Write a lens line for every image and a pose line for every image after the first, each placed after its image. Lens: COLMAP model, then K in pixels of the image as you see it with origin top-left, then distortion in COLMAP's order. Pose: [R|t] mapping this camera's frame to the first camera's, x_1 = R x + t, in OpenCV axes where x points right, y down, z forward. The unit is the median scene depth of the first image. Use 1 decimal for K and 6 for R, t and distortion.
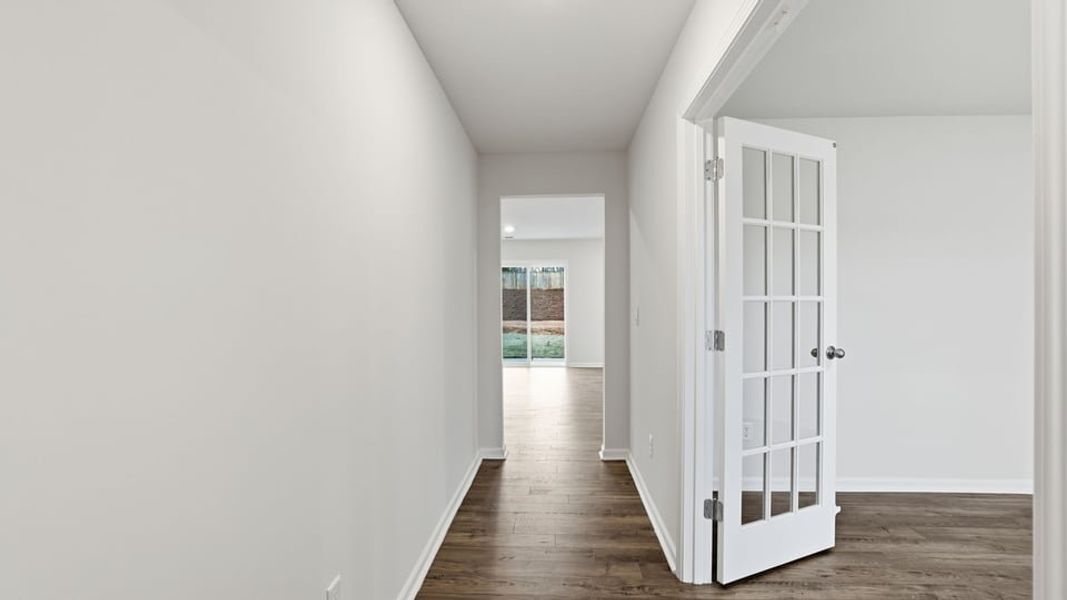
lens RADIAL K [[453.4, 0, 530.4], [0, 453.4, 304.6], [0, 0, 1]] dist [-0.002650, -0.000162]
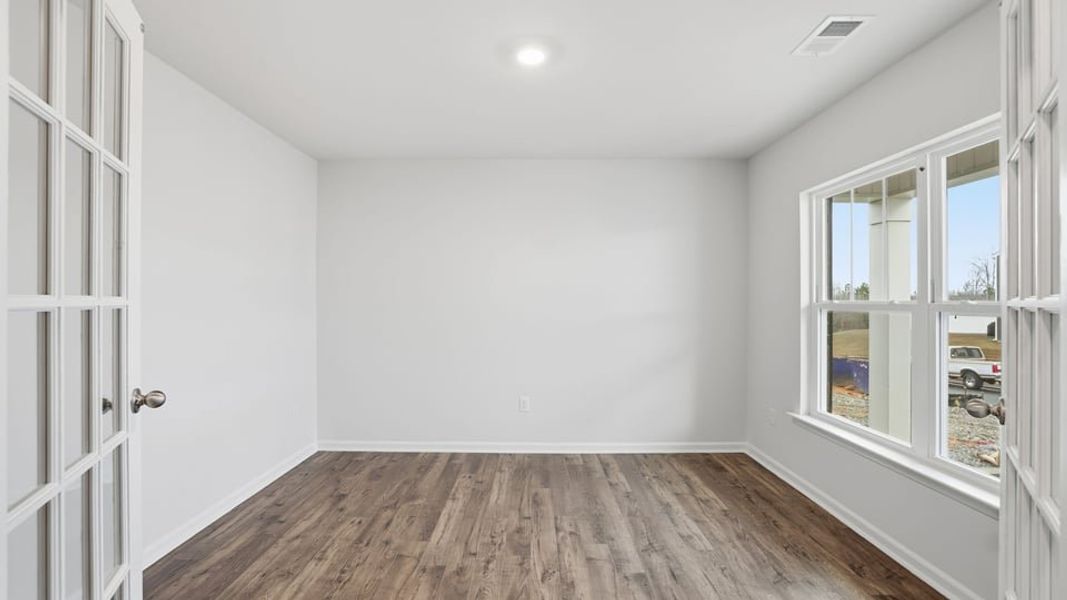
lens RADIAL K [[453.4, 0, 530.4], [0, 453.4, 304.6], [0, 0, 1]] dist [-0.002650, -0.000162]
pose [[-0.048274, 0.002808, 0.998830, 0.089358], [0.003794, 0.999989, -0.002628, -0.007335], [-0.998827, 0.003662, -0.048284, 0.546700]]
